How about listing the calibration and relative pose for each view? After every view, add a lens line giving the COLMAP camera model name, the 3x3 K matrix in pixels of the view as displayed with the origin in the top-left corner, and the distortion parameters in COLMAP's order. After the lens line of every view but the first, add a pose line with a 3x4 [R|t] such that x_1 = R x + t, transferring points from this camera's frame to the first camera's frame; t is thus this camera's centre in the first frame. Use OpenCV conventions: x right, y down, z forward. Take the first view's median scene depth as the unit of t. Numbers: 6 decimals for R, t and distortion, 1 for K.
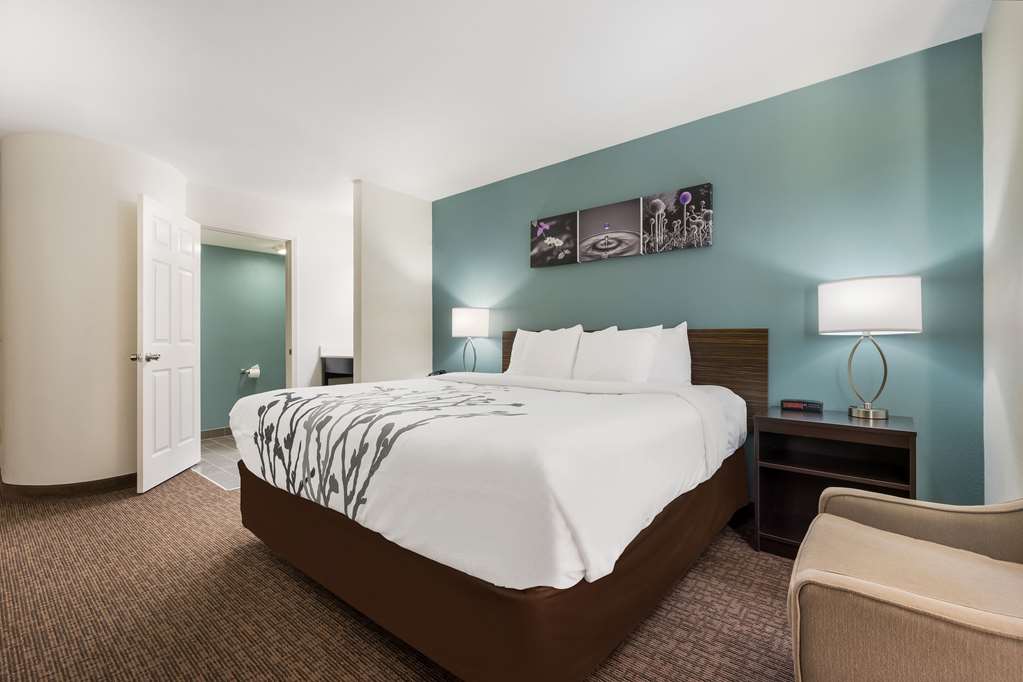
lens RADIAL K [[439.7, 0, 505.4], [0, 439.7, 328.4], [0, 0, 1]] dist [0.002567, -0.000030]
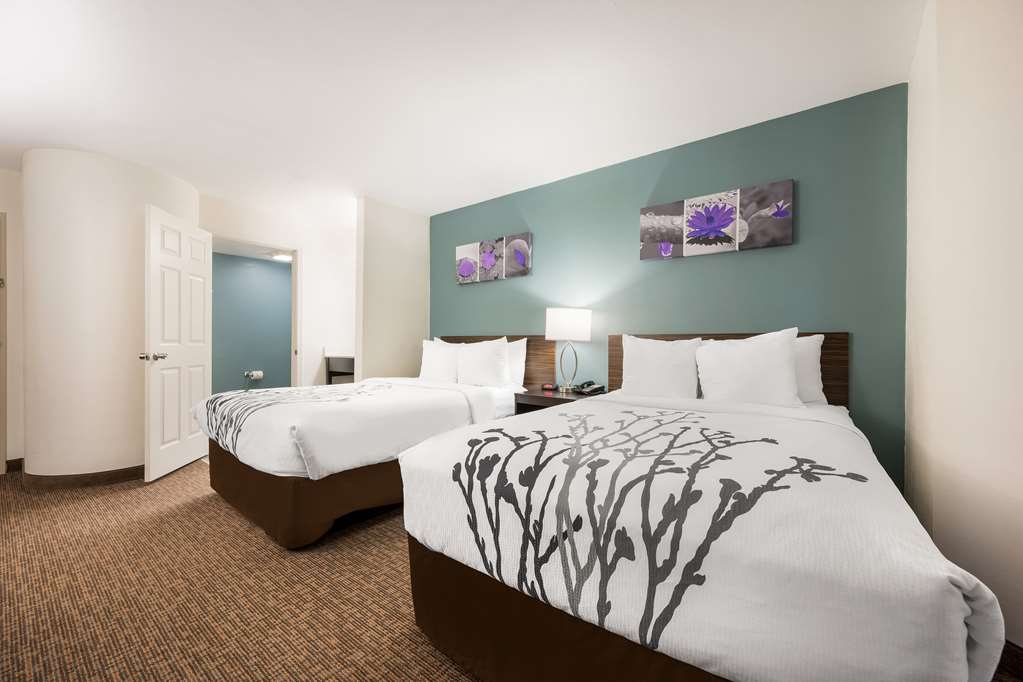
lens RADIAL K [[377.3, 0, 502.4], [0, 377.3, 335.8], [0, 0, 1]] dist [-0.001389, -0.000016]
pose [[0.997323, 0.013367, 0.071894, -0.281111], [-0.013665, 0.999900, 0.003657, 0.008777], [-0.071838, -0.004630, 0.997406, 0.183568]]
